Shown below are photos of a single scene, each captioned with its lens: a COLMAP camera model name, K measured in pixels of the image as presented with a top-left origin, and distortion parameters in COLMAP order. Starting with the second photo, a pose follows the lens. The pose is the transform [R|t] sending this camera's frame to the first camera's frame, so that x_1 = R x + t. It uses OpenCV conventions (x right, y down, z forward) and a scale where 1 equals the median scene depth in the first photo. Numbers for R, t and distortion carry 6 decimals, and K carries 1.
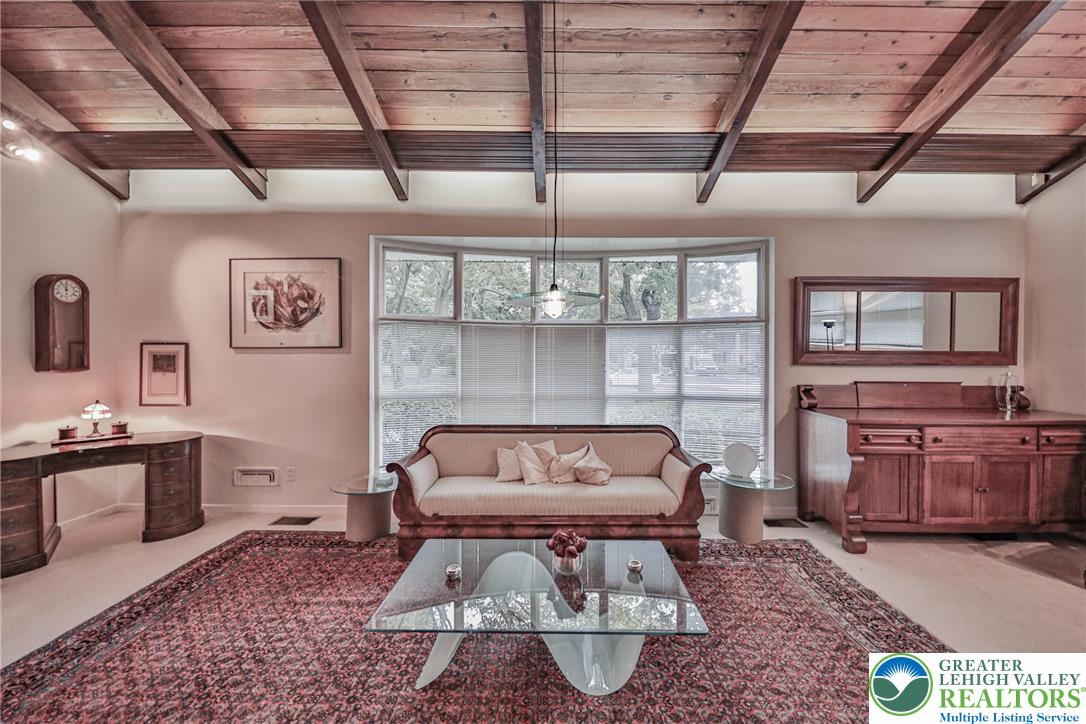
lens RADIAL K [[379.5, 0, 537.7], [0, 379.5, 356.8], [0, 0, 1]] dist [0.011098, -0.007754]
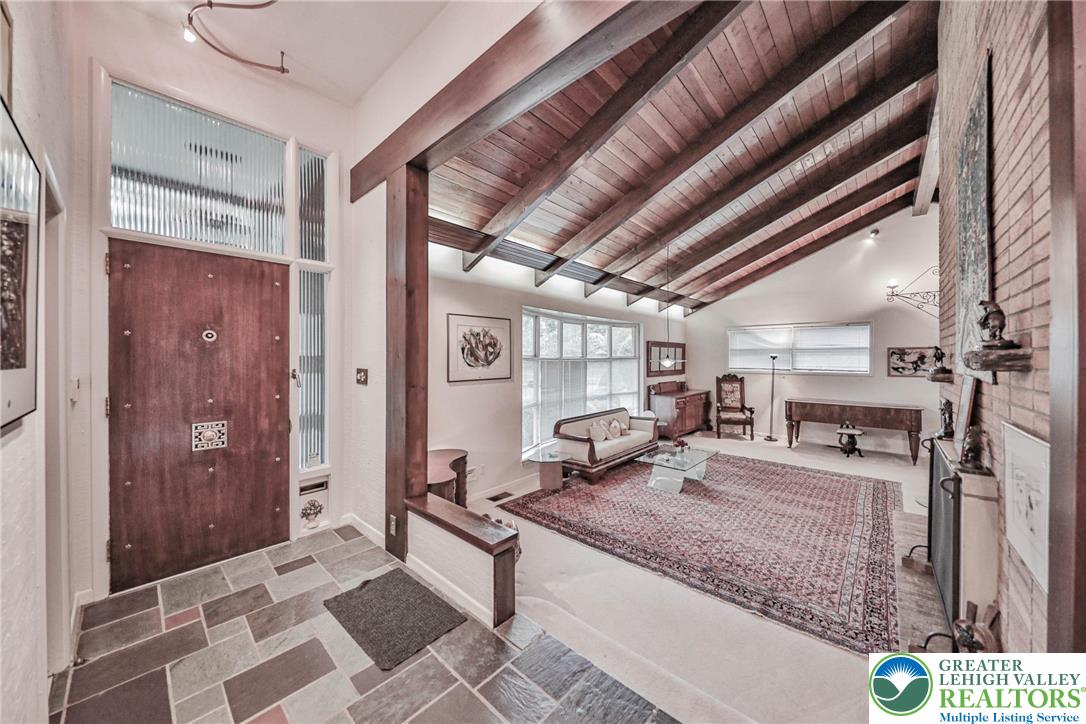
lens RADIAL K [[379.5, 0, 537.7], [0, 379.5, 356.8], [0, 0, 1]] dist [0.011098, -0.007754]
pose [[0.669520, -0.002120, 0.742791, -1.598099], [0.006360, 0.999976, -0.002878, -0.106013], [-0.742767, 0.006651, 0.669517, -0.099416]]
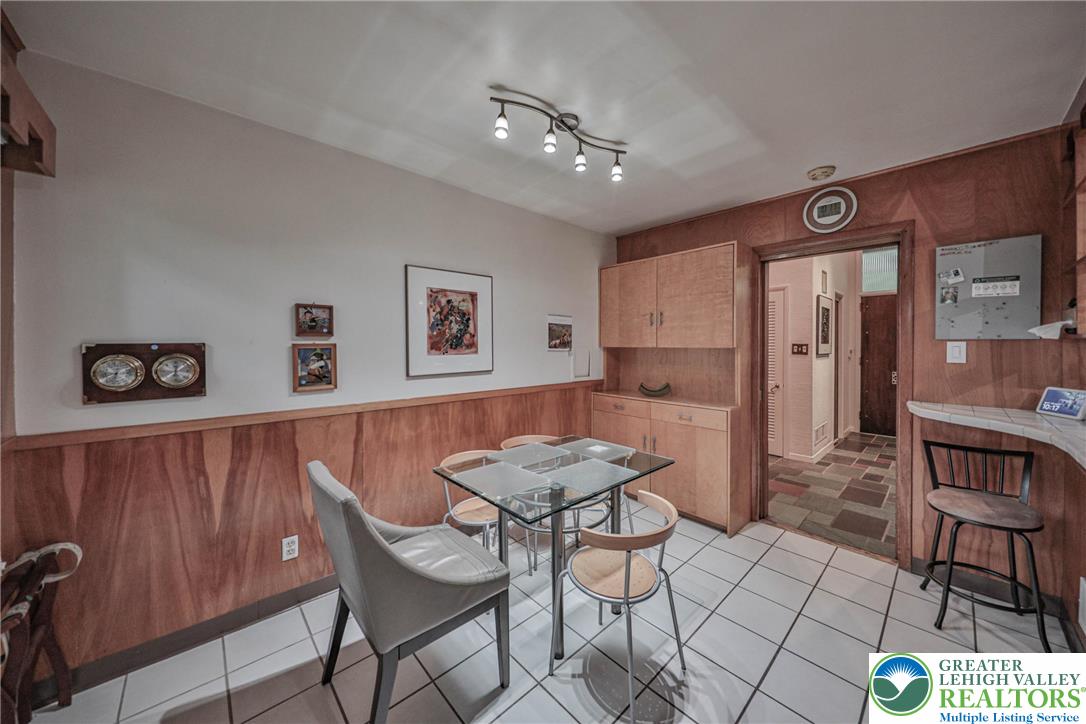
lens RADIAL K [[378.8, 0, 557.2], [0, 378.8, 349.2], [0, 0, 1]] dist [-0.001187, -0.000309]
pose [[0.701327, 0.005479, -0.712818, -1.338435], [-0.001547, 0.999980, 0.006164, -0.087099], [0.712838, -0.003220, 0.701322, -1.344875]]
